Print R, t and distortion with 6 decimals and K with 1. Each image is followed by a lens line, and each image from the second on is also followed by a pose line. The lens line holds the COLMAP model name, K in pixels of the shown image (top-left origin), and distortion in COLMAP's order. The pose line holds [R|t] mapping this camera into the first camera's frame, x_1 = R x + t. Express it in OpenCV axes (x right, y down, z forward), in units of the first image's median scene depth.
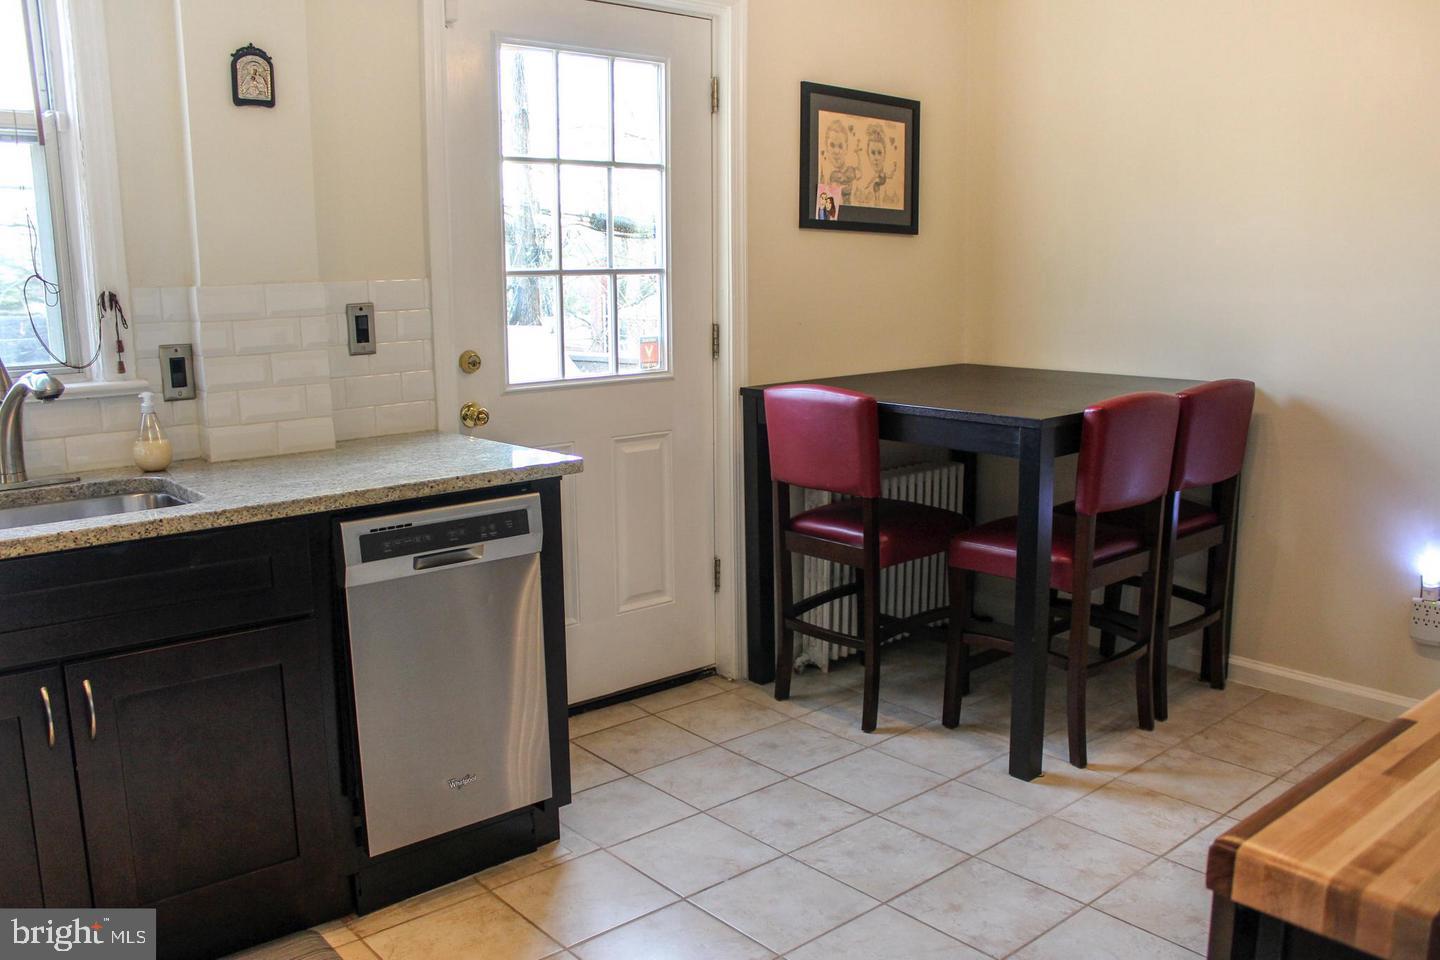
lens RADIAL K [[1196.4, 0, 719.8], [0, 1196.4, 492.2], [0, 0, 1]] dist [-0.162946, 0.129887]
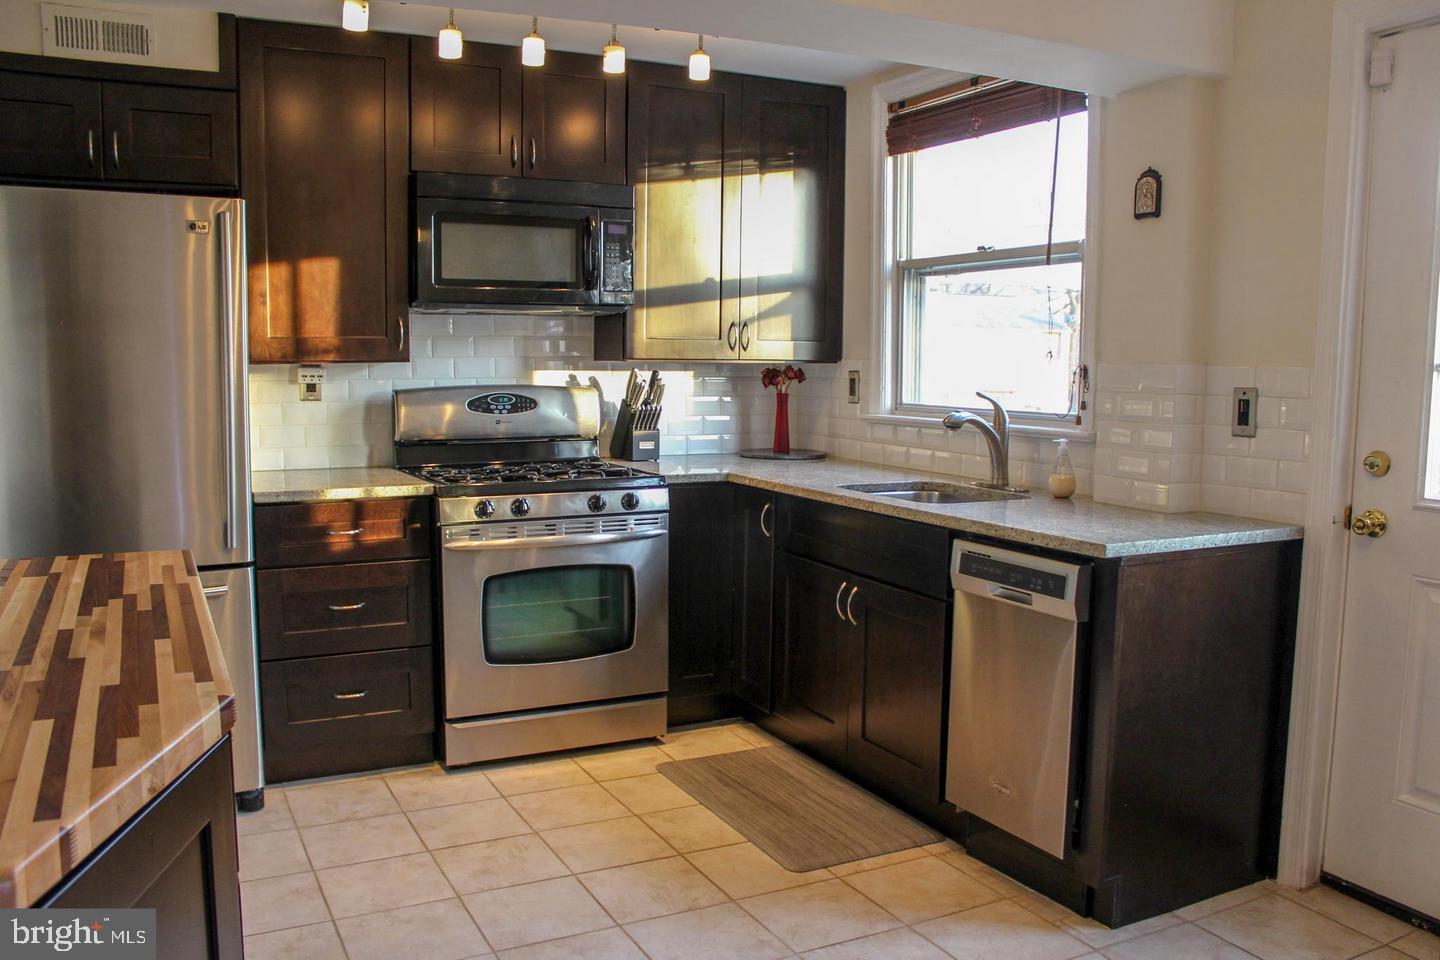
lens RADIAL K [[1196.4, 0, 719.8], [0, 1196.4, 492.2], [0, 0, 1]] dist [-0.162946, 0.129887]
pose [[-0.236709, 0.120074, -0.964132, 0.919504], [-0.183260, 0.969004, 0.165674, -0.177303], [0.954141, 0.215903, -0.207368, 0.893386]]
